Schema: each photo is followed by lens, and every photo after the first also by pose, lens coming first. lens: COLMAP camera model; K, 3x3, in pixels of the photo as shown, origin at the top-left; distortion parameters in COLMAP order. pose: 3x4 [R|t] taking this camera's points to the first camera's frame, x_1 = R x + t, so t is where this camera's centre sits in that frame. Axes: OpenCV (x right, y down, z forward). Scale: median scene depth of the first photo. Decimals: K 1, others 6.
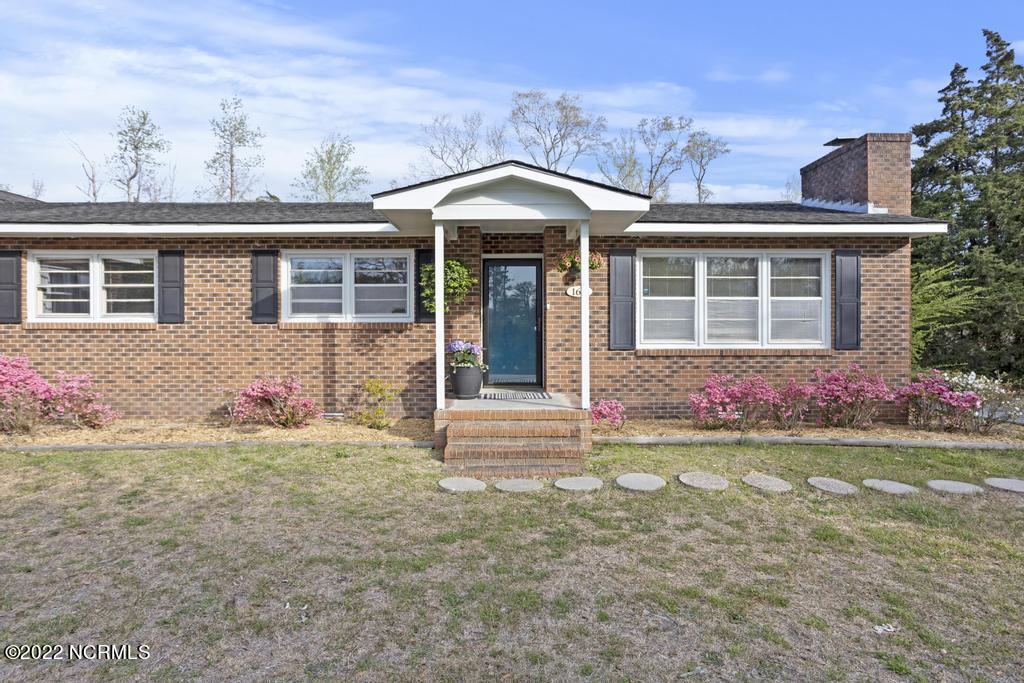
lens RADIAL K [[601.6, 0, 514.1], [0, 601.6, 332.9], [0, 0, 1]] dist [-0.022333, 0.014328]
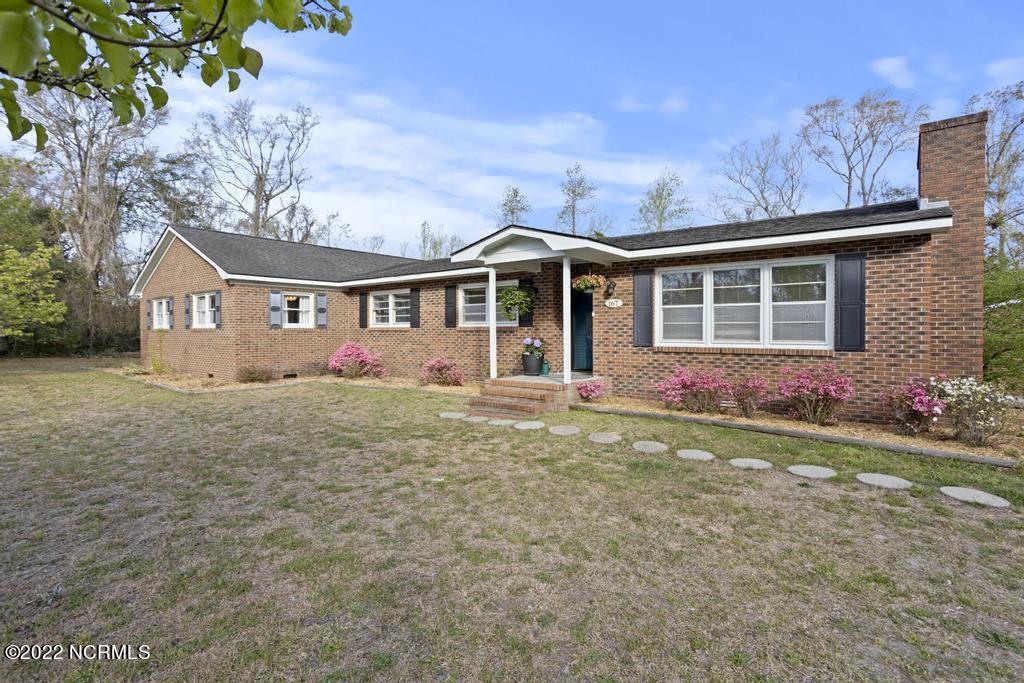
lens RADIAL K [[511.2, 0, 504.0], [0, 511.2, 347.6], [0, 0, 1]] dist [-0.013367, 0.006943]
pose [[0.768549, 0.022031, -0.639411, 0.658459], [-0.009301, 0.999686, 0.023266, 0.007142], [0.639723, -0.011934, 0.768513, -0.050594]]
